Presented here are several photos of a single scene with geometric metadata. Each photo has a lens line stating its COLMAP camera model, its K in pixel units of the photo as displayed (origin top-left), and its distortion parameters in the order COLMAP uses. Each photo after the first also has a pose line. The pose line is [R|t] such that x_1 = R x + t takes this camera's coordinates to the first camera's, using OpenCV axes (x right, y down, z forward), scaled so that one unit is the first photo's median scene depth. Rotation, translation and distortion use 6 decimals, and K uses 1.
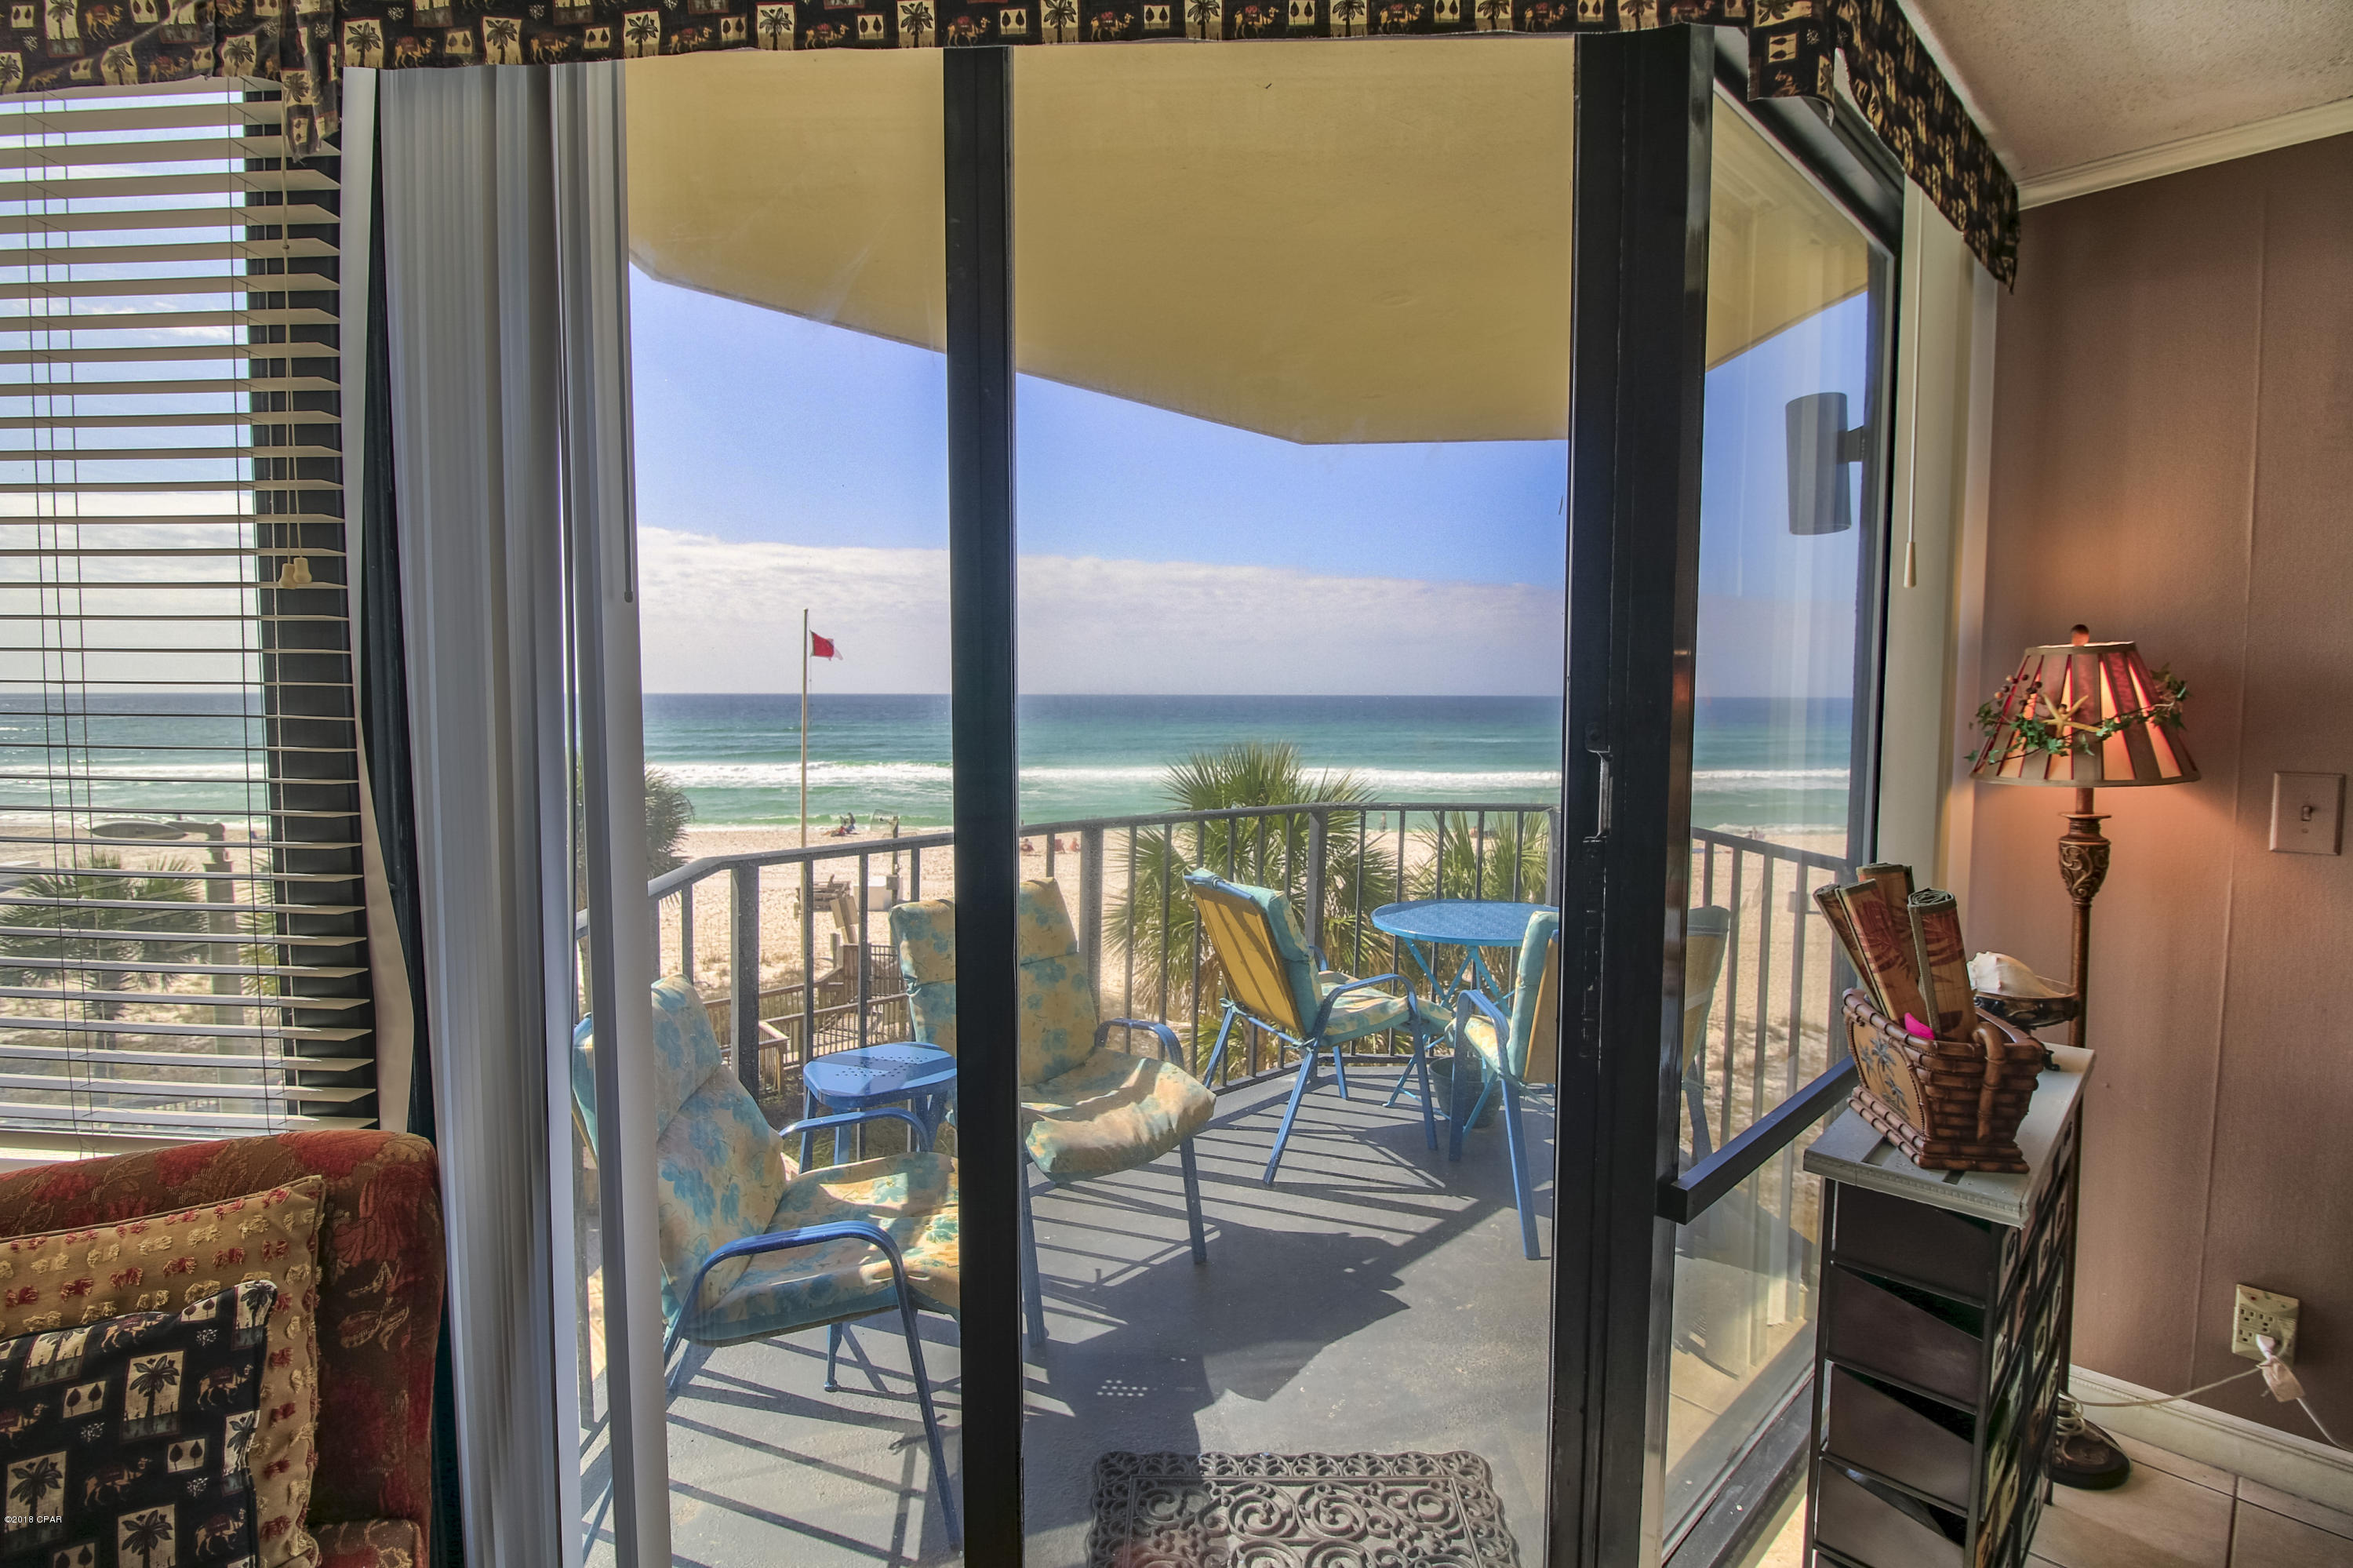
lens RADIAL K [[1095.2, 0, 1173.8], [0, 1095.2, 760.0], [0, 0, 1]] dist [-0.001786, -0.011652]
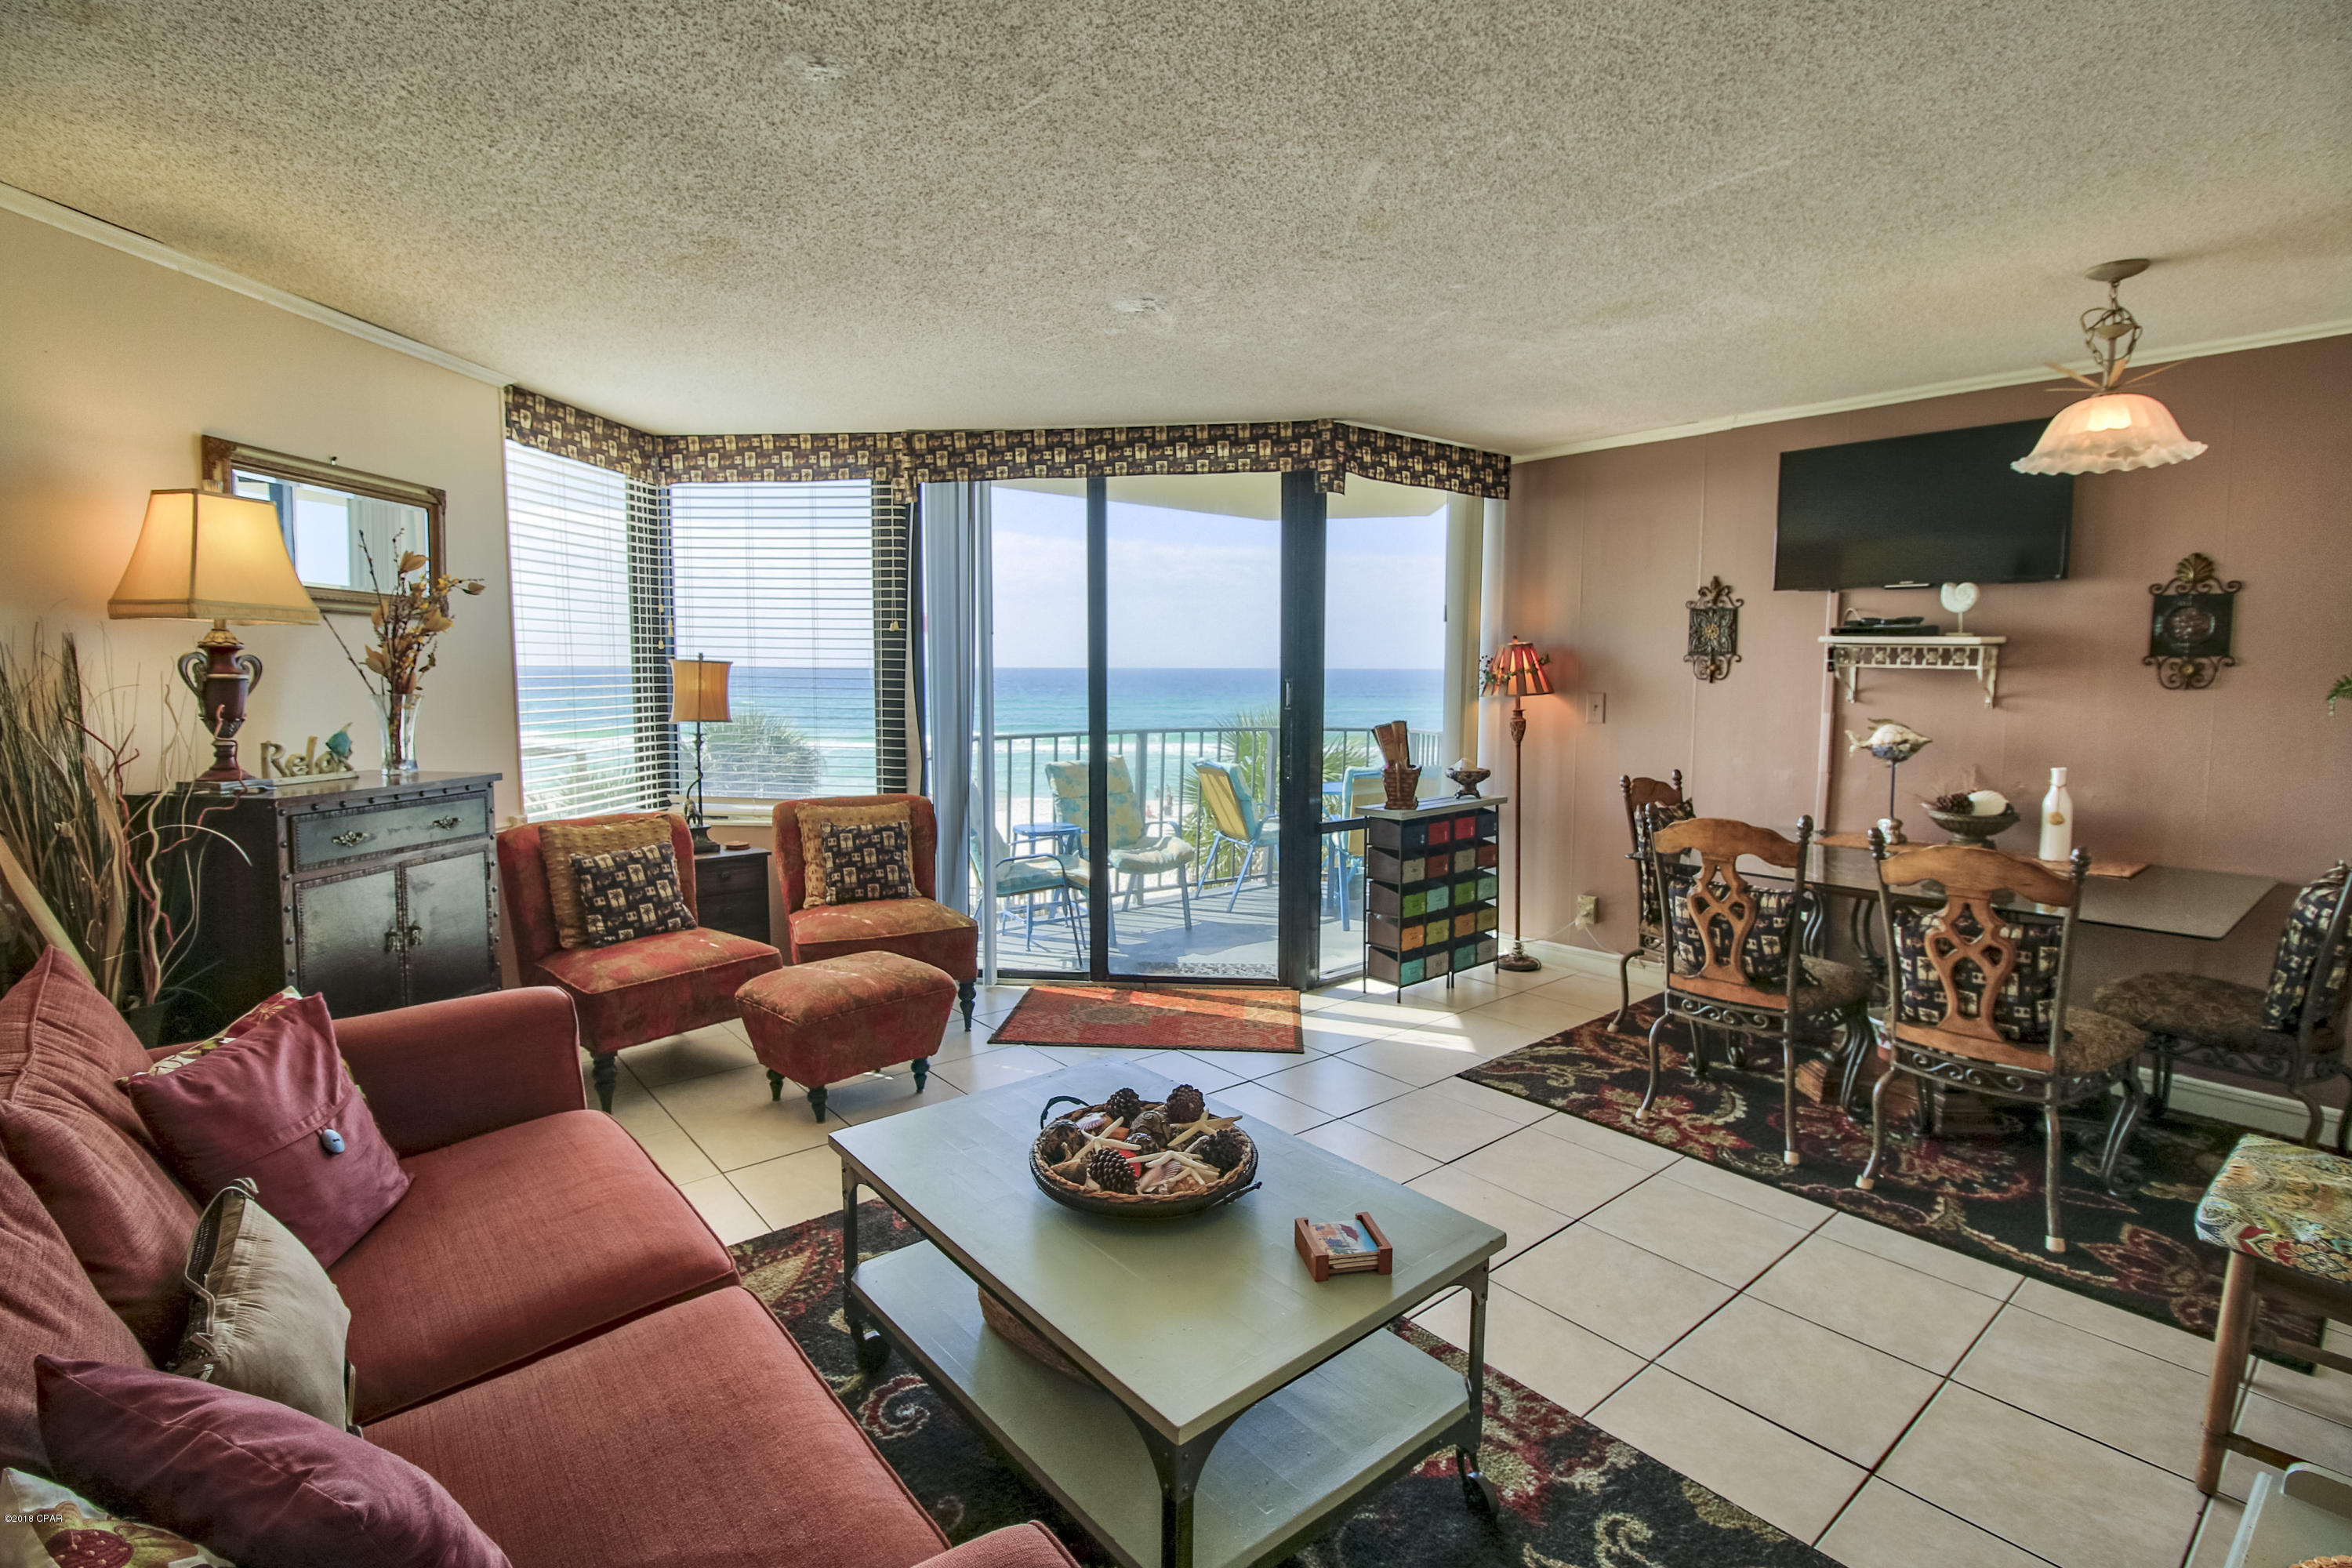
lens RADIAL K [[1094.7, 0, 1173.3], [0, 1094.7, 760.0], [0, 0, 1]] dist [-0.001786, -0.011652]
pose [[0.997676, 0.004928, -0.067957, 0.197377], [-0.003256, 0.999690, 0.024699, 0.107913], [0.068058, -0.024421, 0.997382, -1.626022]]
